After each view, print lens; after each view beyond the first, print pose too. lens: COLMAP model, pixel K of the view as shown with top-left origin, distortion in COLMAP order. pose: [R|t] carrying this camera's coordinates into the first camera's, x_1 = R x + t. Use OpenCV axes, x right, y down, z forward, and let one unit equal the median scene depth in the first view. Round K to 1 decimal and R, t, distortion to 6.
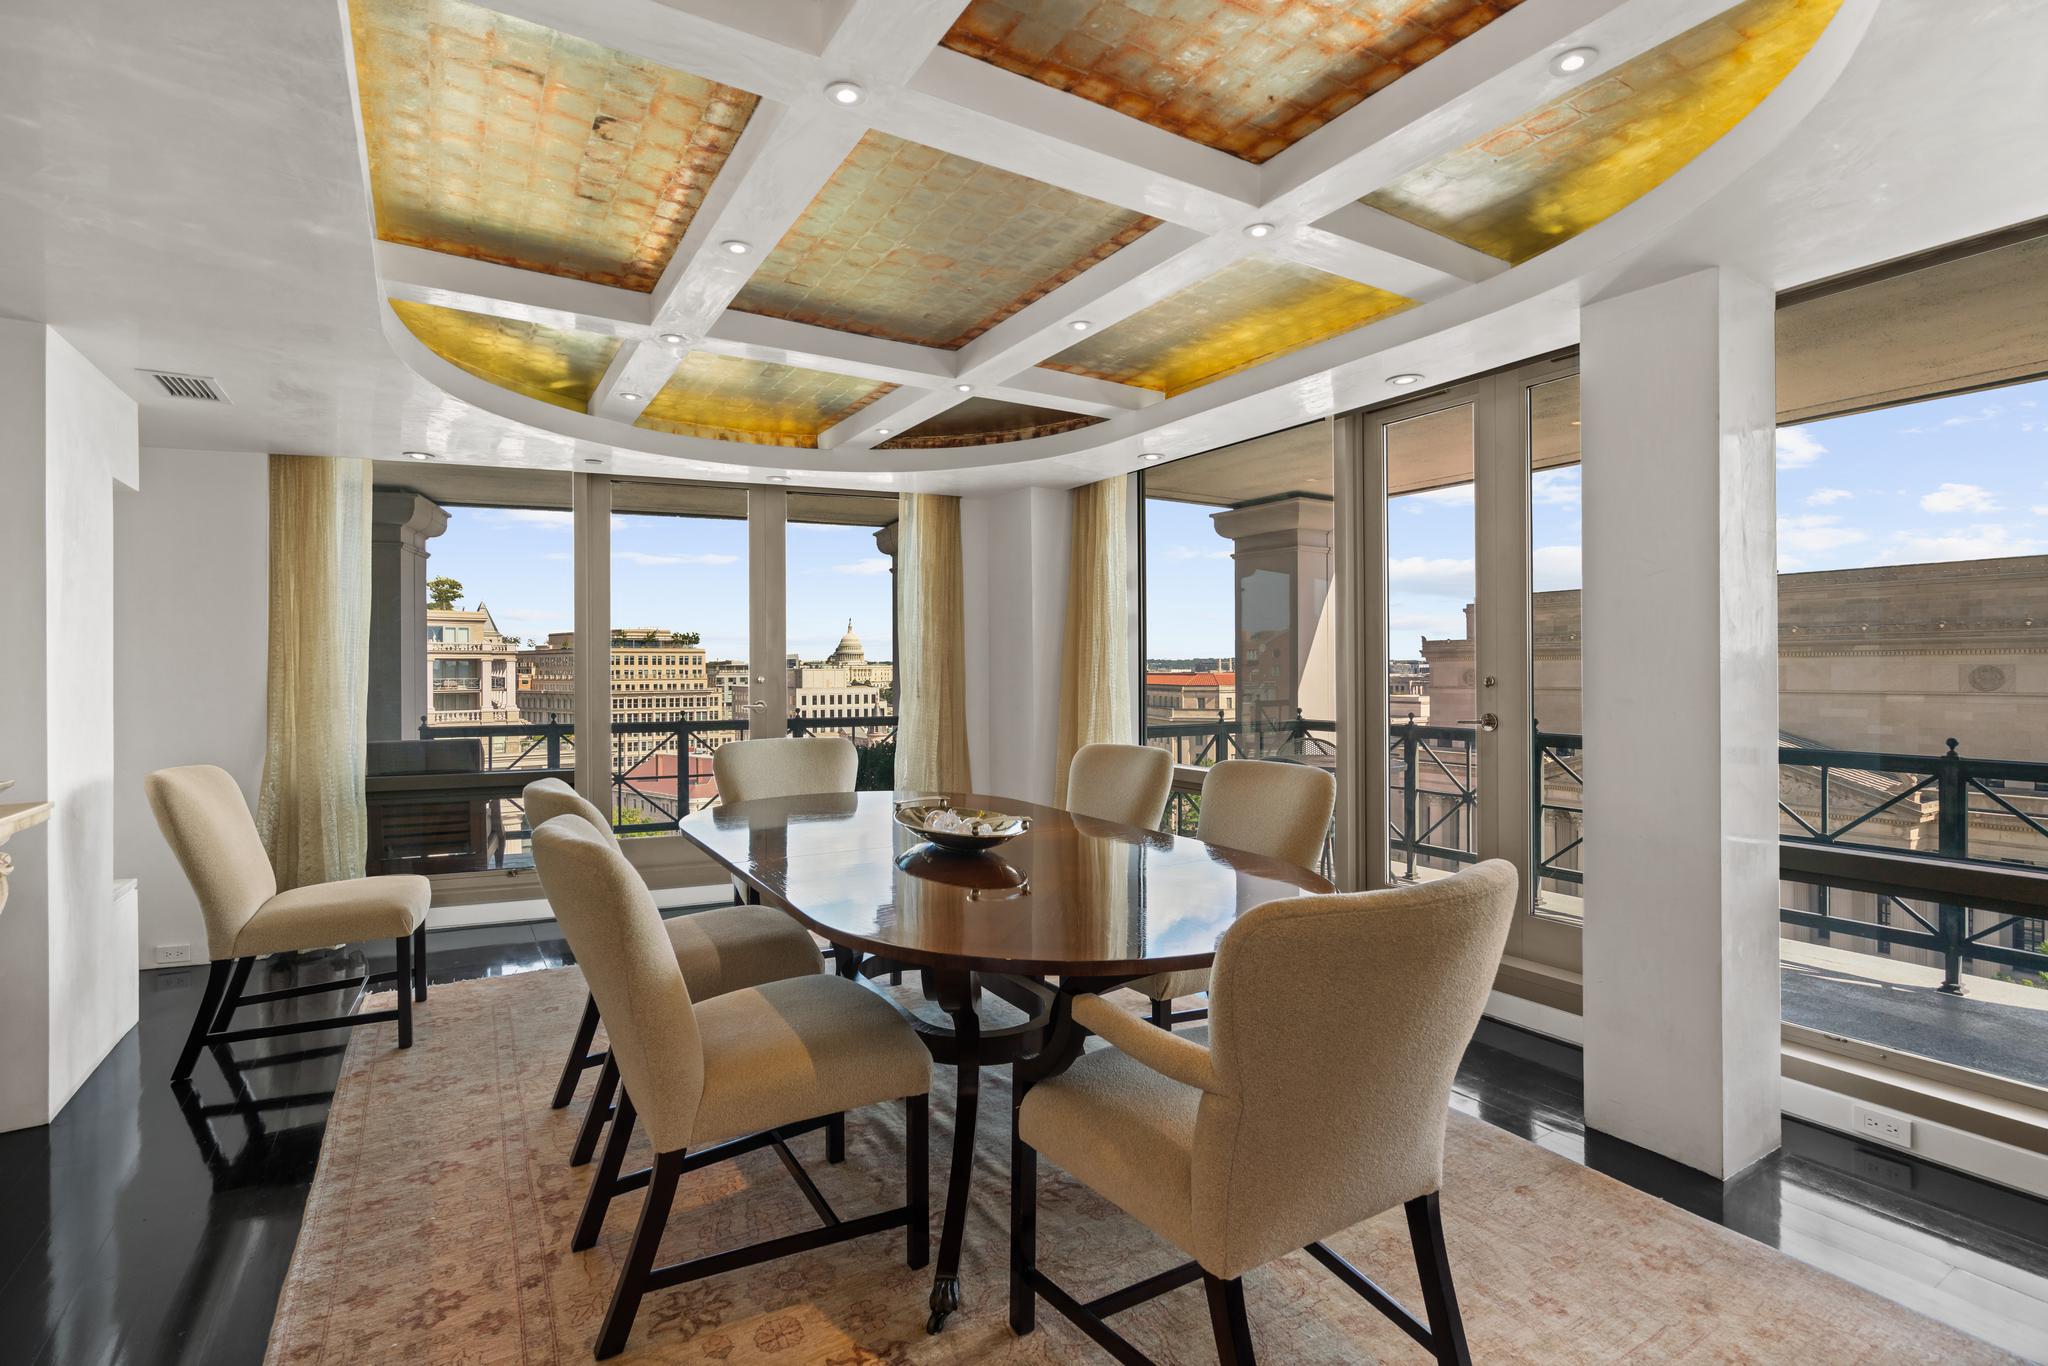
lens RADIAL K [[940.7, 0, 1023.3], [0, 940.7, 666.8], [0, 0, 1]] dist [-0.008574, 0.004128]
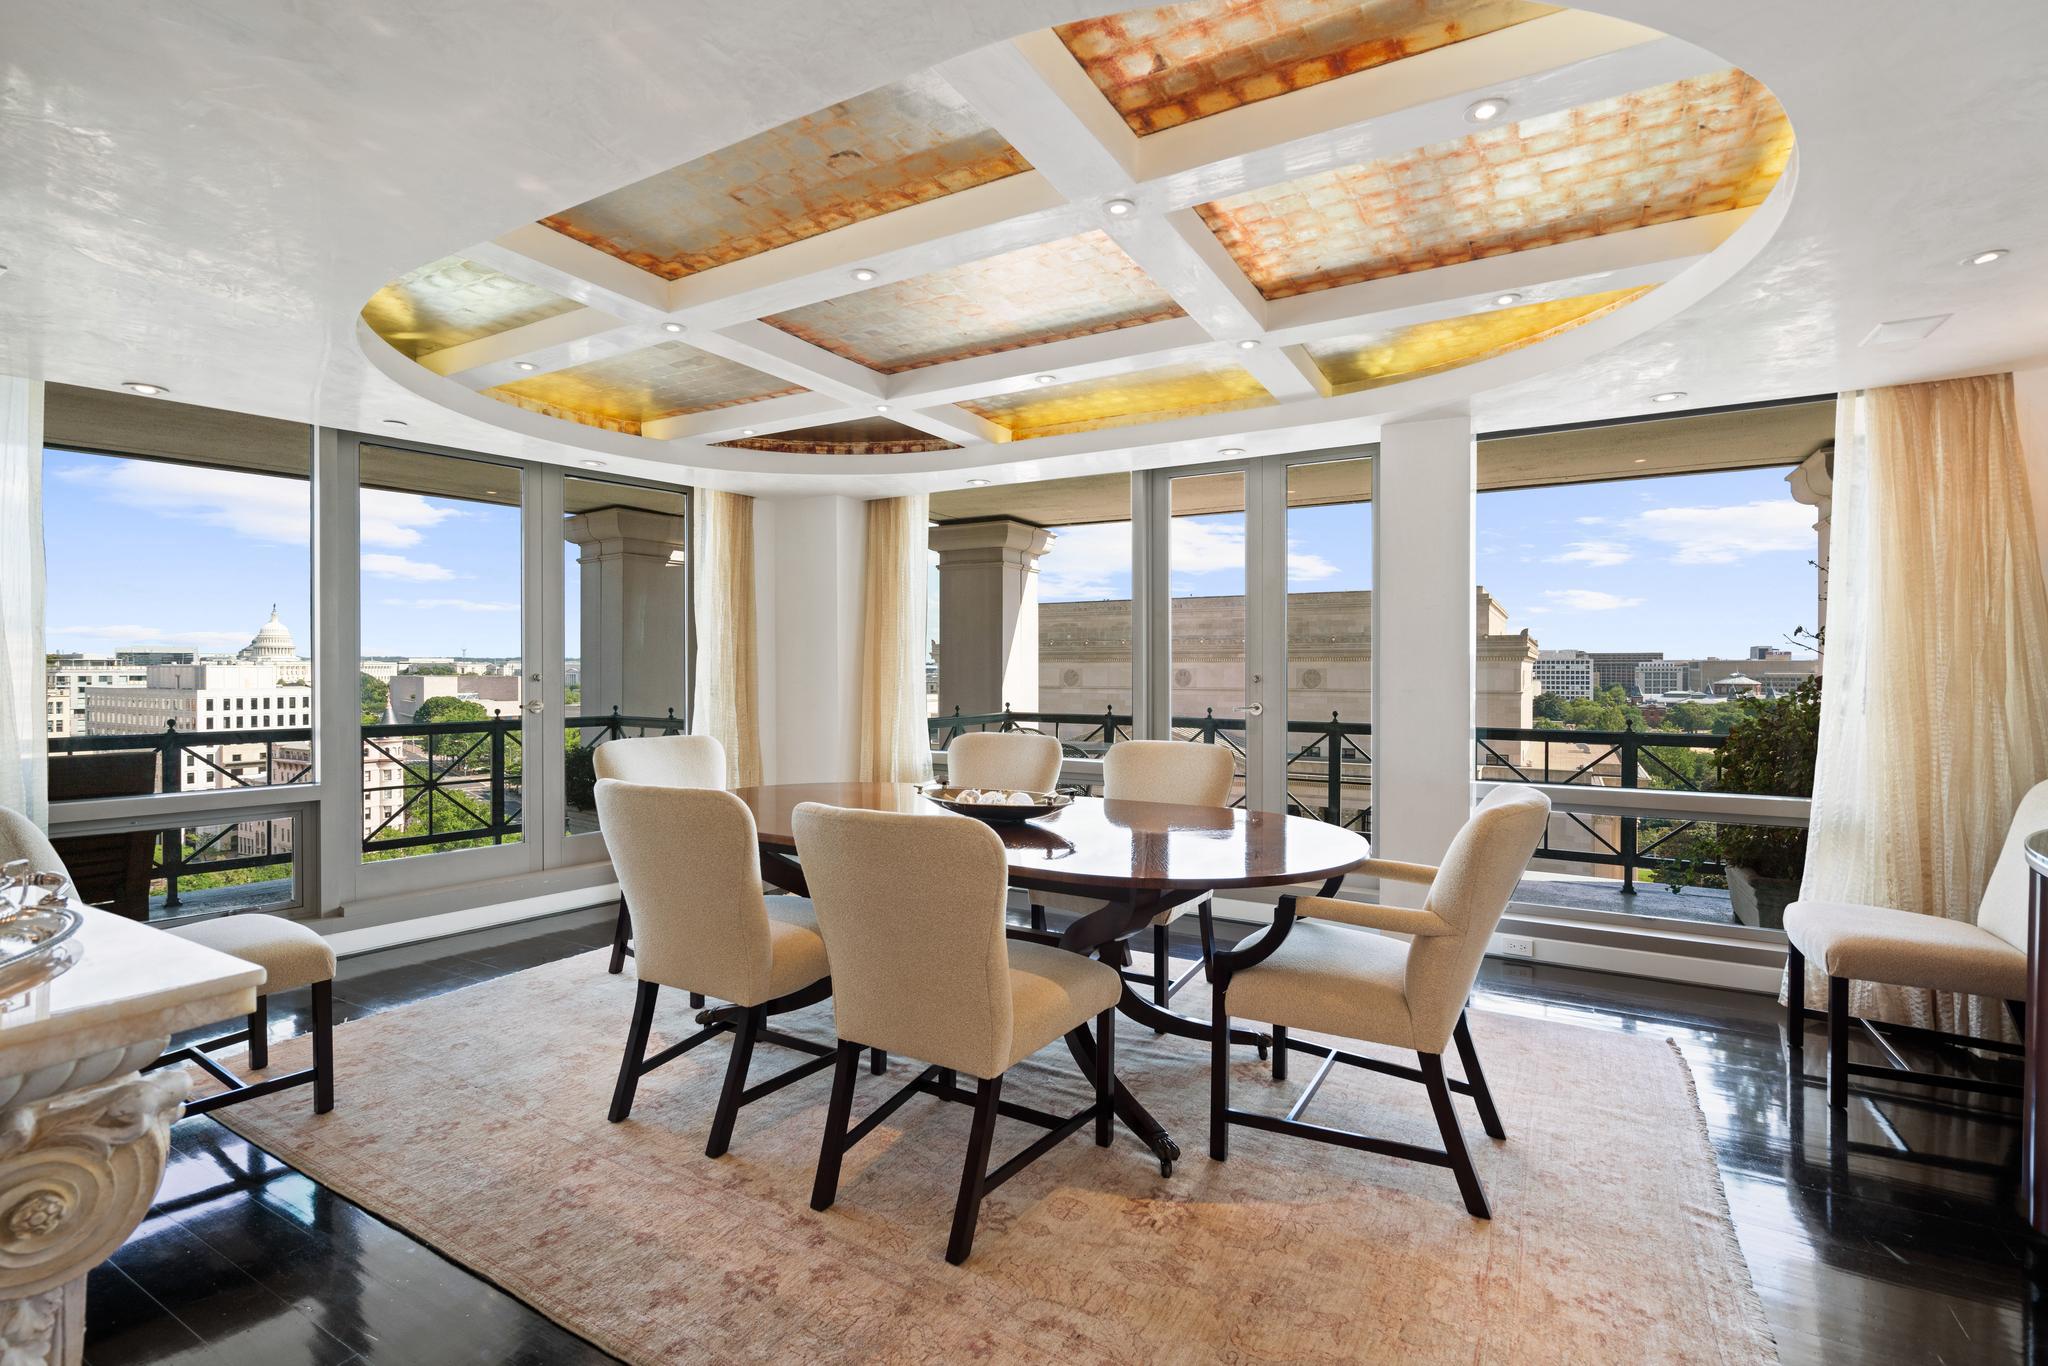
lens RADIAL K [[940.7, 0, 973.1], [0, 940.7, 668.7], [0, 0, 1]] dist [-0.008574, 0.004128]
pose [[0.885249, 0.005951, 0.465079, -0.375598], [-0.006948, 0.999976, 0.000429, 0.002861], [-0.465065, -0.003611, 0.885269, -0.009640]]
